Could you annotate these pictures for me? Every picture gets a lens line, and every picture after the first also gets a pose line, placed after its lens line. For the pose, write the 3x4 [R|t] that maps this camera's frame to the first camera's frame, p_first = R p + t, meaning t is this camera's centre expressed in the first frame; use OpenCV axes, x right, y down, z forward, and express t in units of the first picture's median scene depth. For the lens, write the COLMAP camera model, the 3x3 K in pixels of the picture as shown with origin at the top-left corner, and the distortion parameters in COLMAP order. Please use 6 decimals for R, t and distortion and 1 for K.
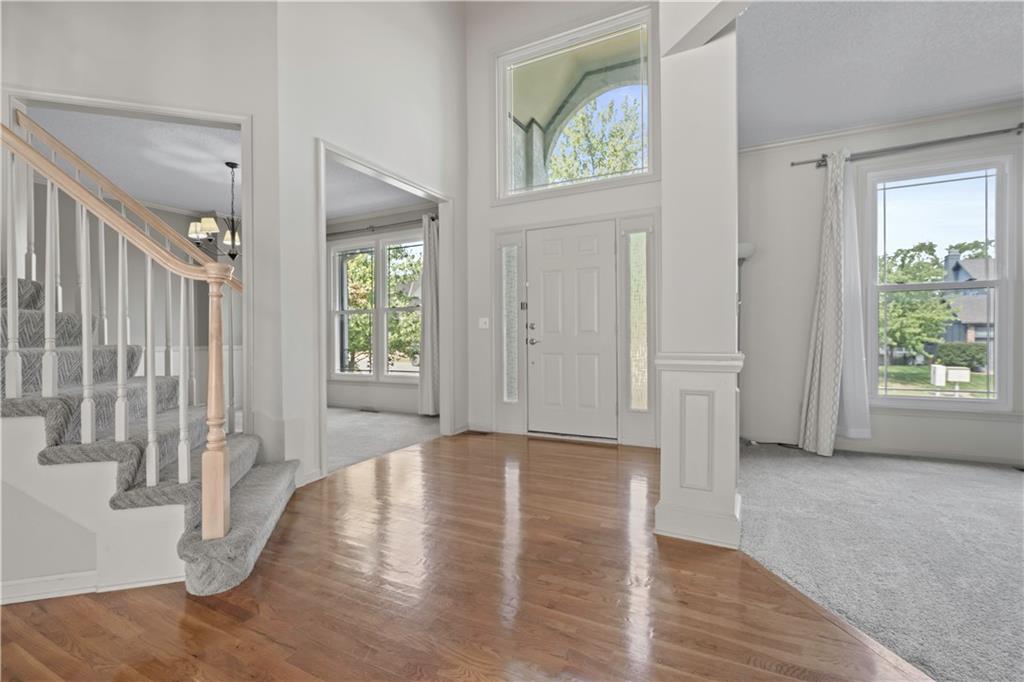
lens RADIAL K [[468.7, 0, 512.0], [0, 468.7, 341.0], [0, 0, 1]] dist [0.000574, 0.000314]
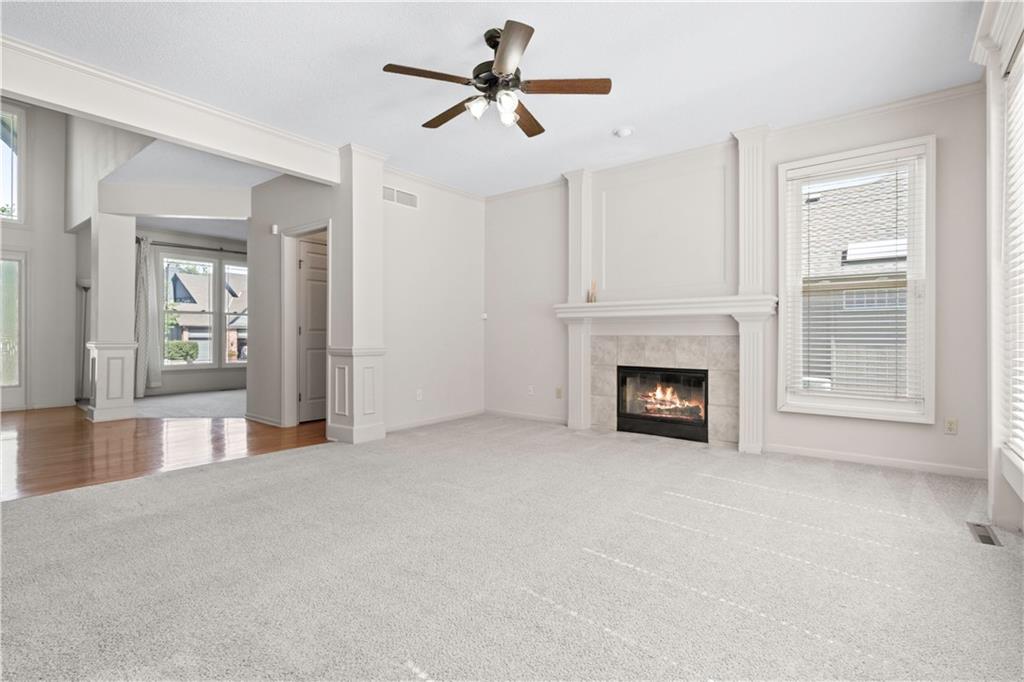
lens RADIAL K [[504.7, 0, 509.8], [0, 504.7, 324.2], [0, 0, 1]] dist [-0.000194, 0.000386]
pose [[0.216292, 0.024196, 0.976029, -0.203789], [0.010518, 0.999577, -0.027111, 0.003372], [-0.976272, 0.016130, 0.215946, -0.183343]]
